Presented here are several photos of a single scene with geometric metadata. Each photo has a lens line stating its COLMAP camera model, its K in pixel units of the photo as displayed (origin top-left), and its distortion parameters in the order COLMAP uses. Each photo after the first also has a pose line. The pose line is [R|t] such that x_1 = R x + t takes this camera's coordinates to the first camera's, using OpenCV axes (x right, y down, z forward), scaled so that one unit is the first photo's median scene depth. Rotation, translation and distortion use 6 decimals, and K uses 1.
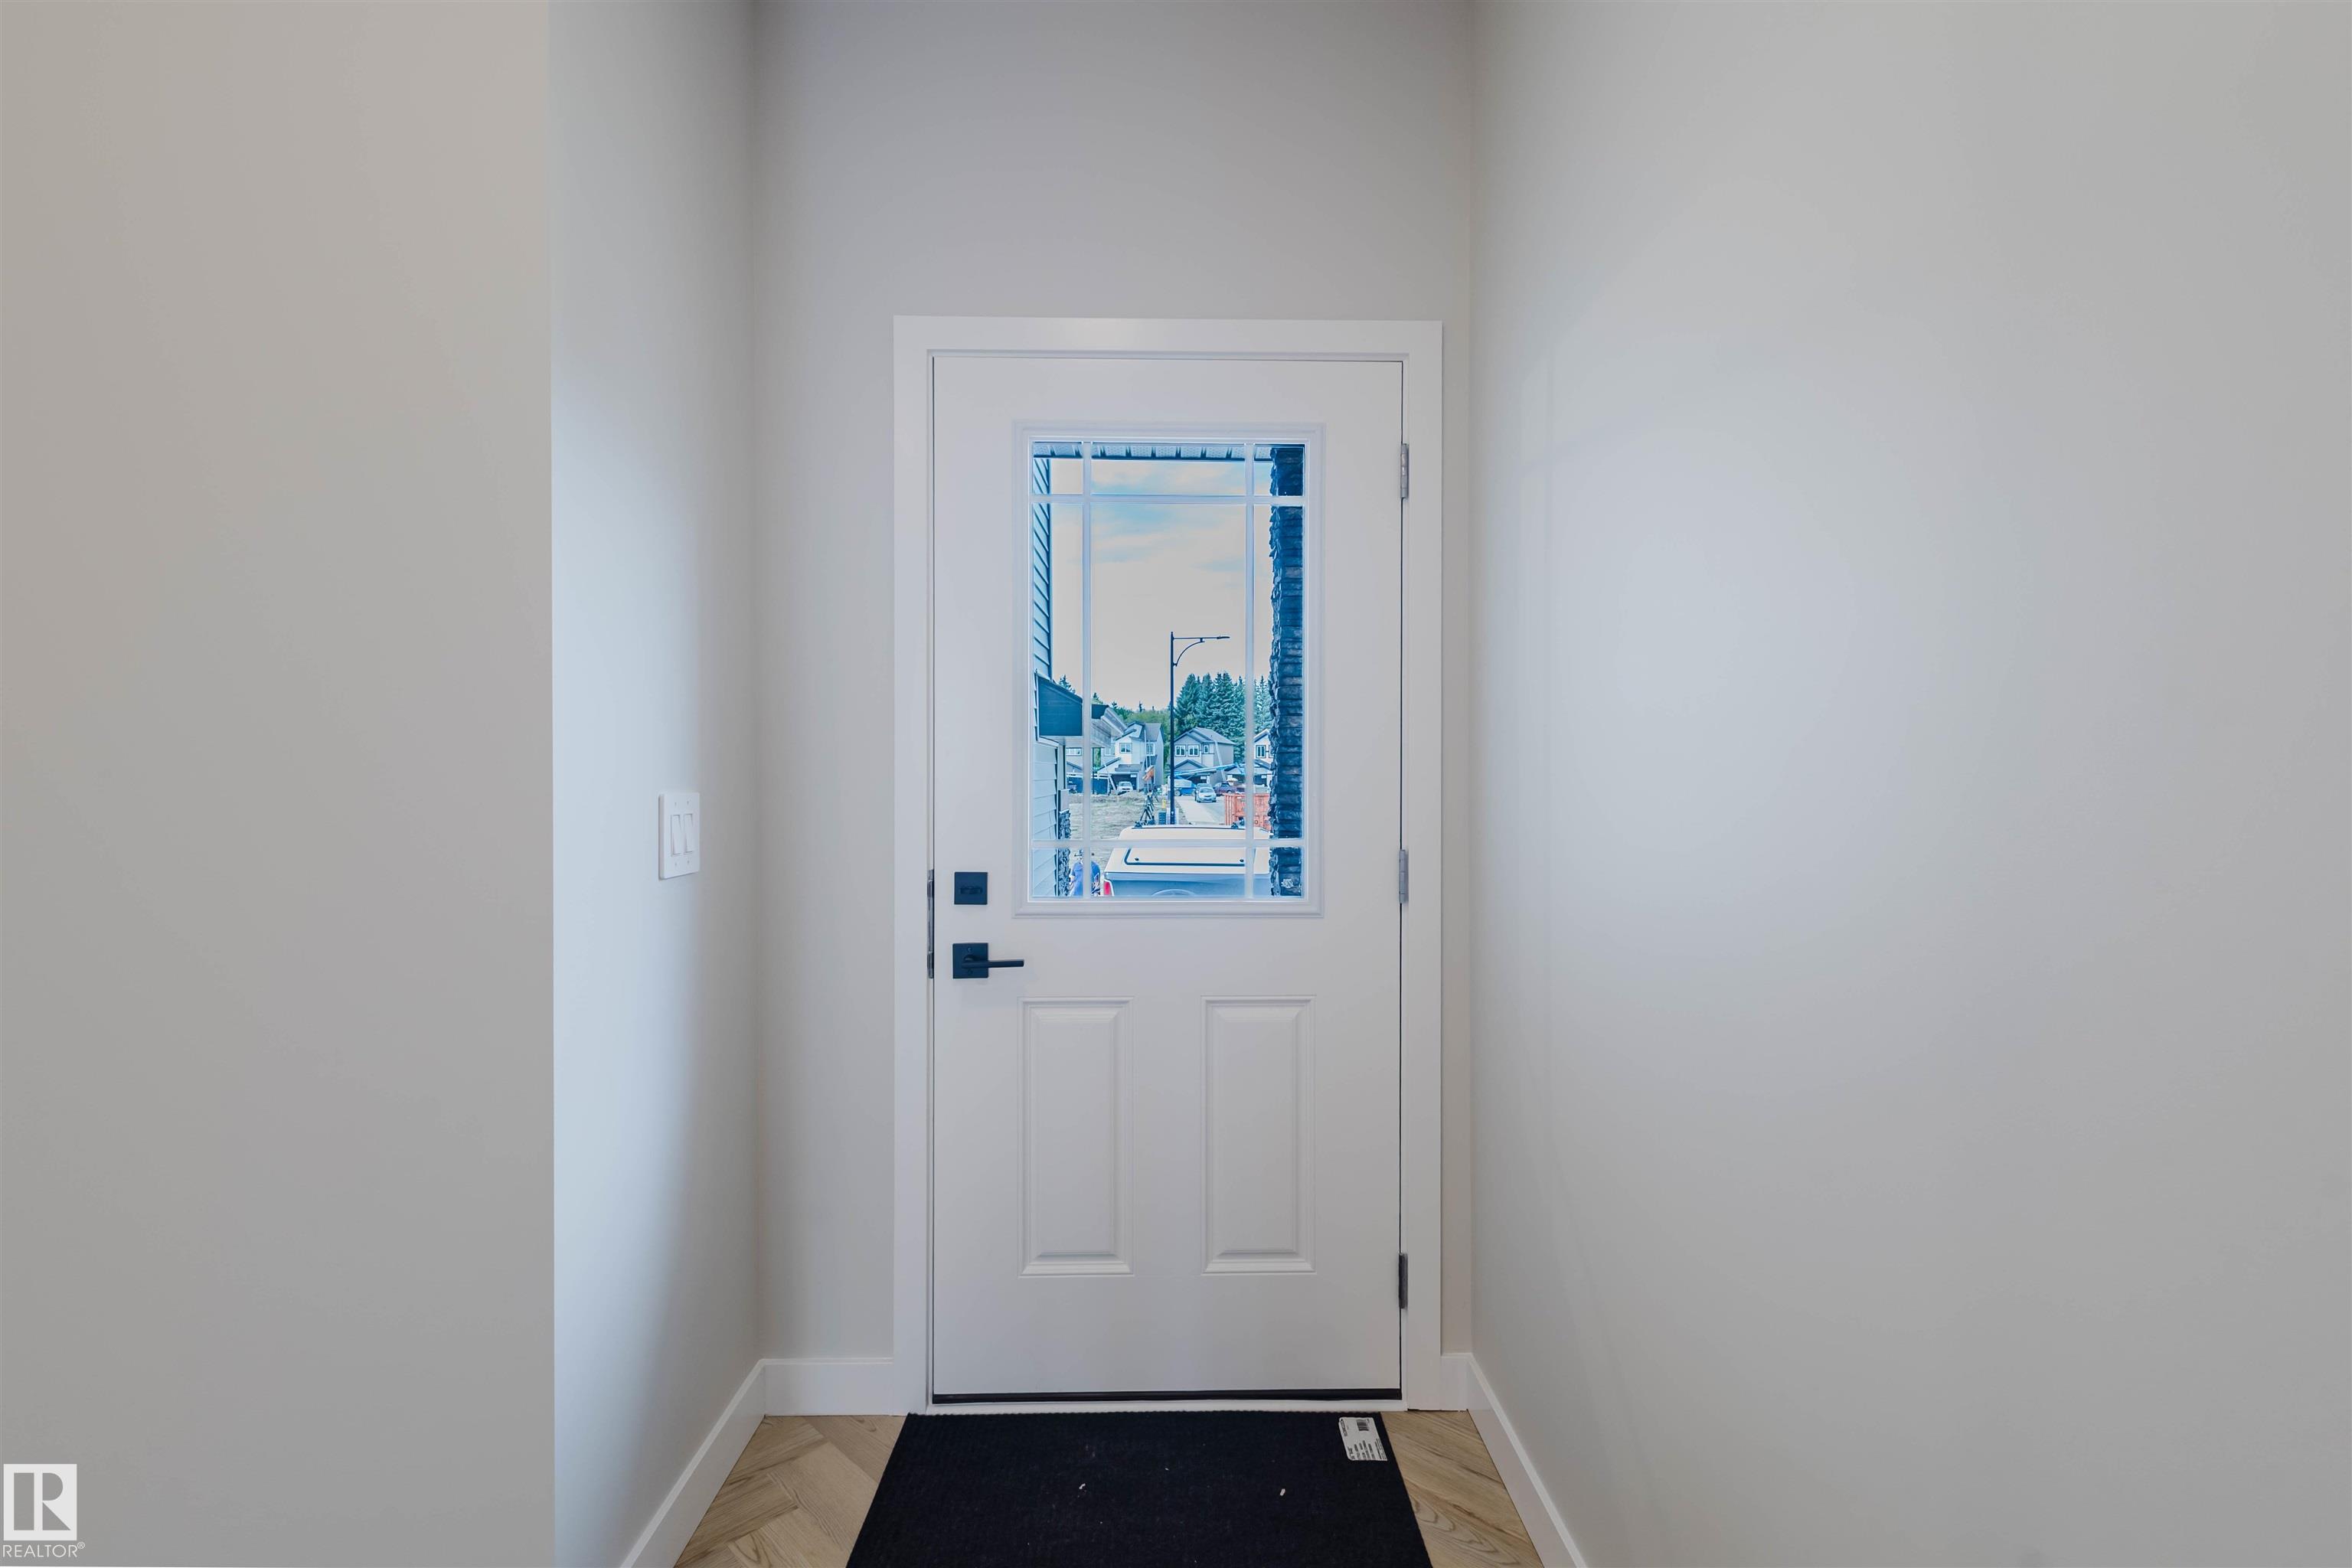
lens RADIAL K [[1088.0, 0, 1168.1], [0, 1088.0, 778.9], [0, 0, 1]] dist [0.014174, -0.002327]
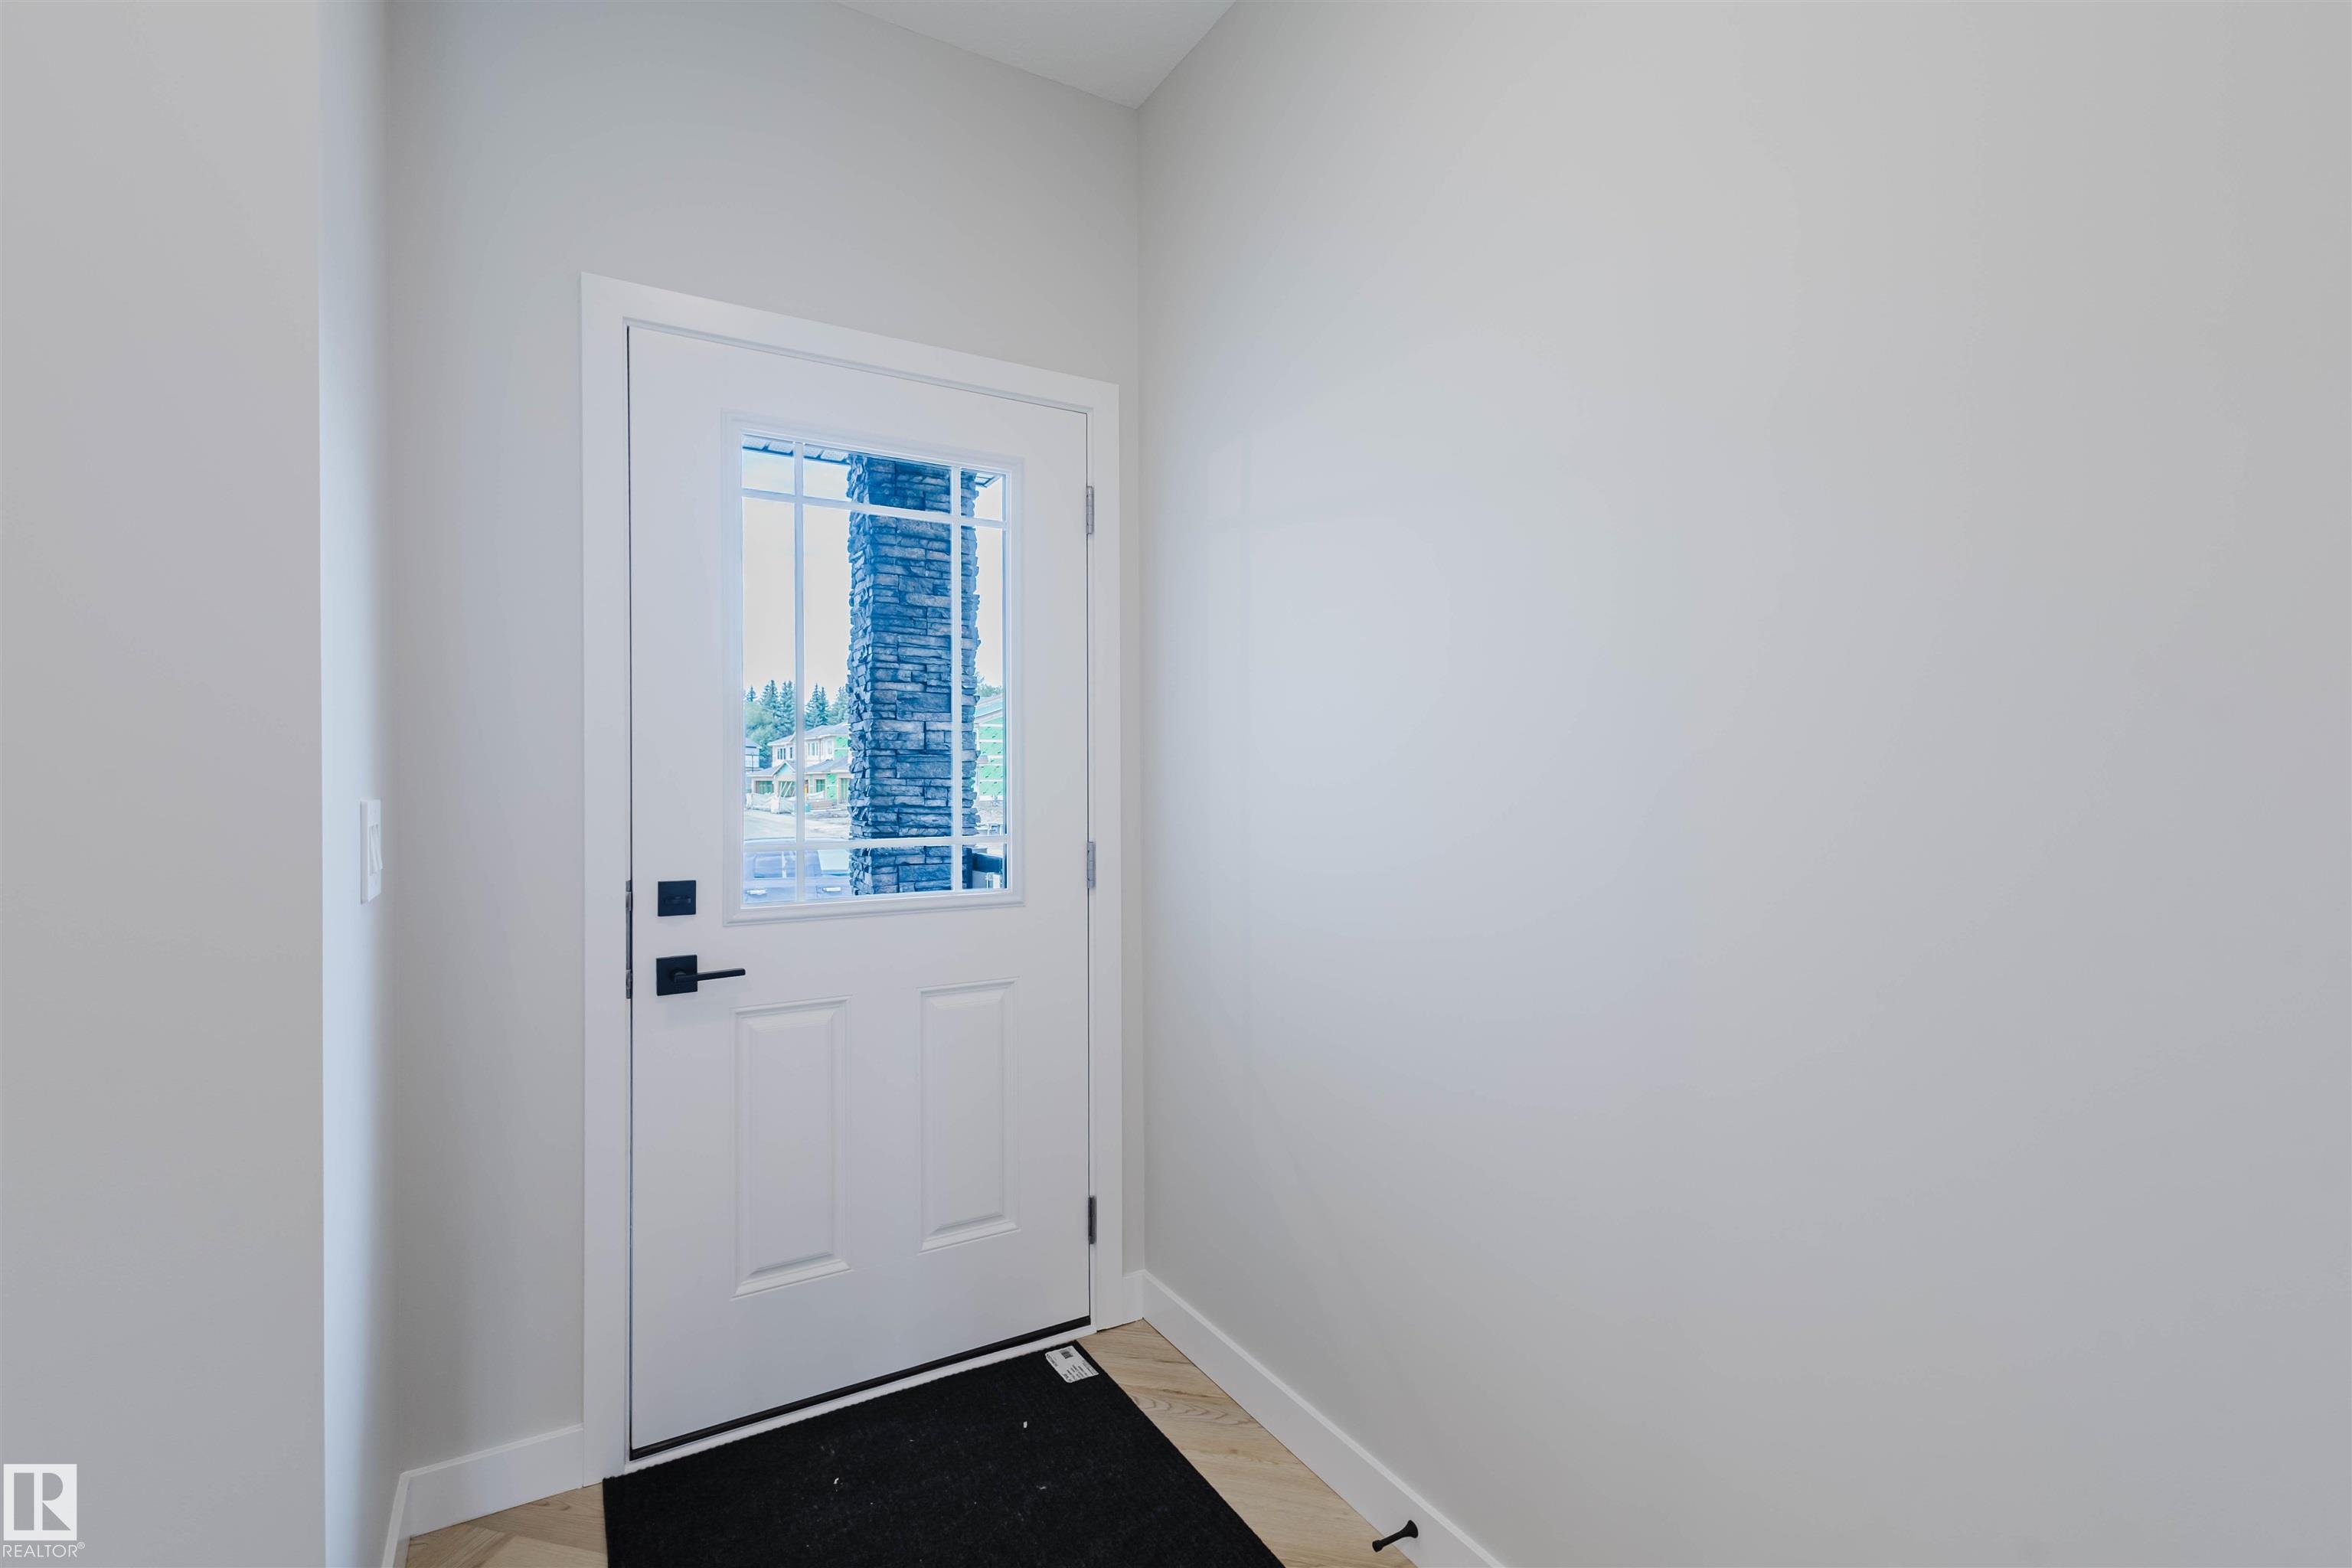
lens RADIAL K [[1088.0, 0, 1168.1], [0, 1088.0, 778.9], [0, 0, 1]] dist [0.014174, -0.002327]
pose [[0.867409, -0.005078, 0.497570, -0.281452], [0.006922, 0.999974, -0.001862, 0.002169], [-0.497548, 0.005059, 0.867422, -0.029598]]
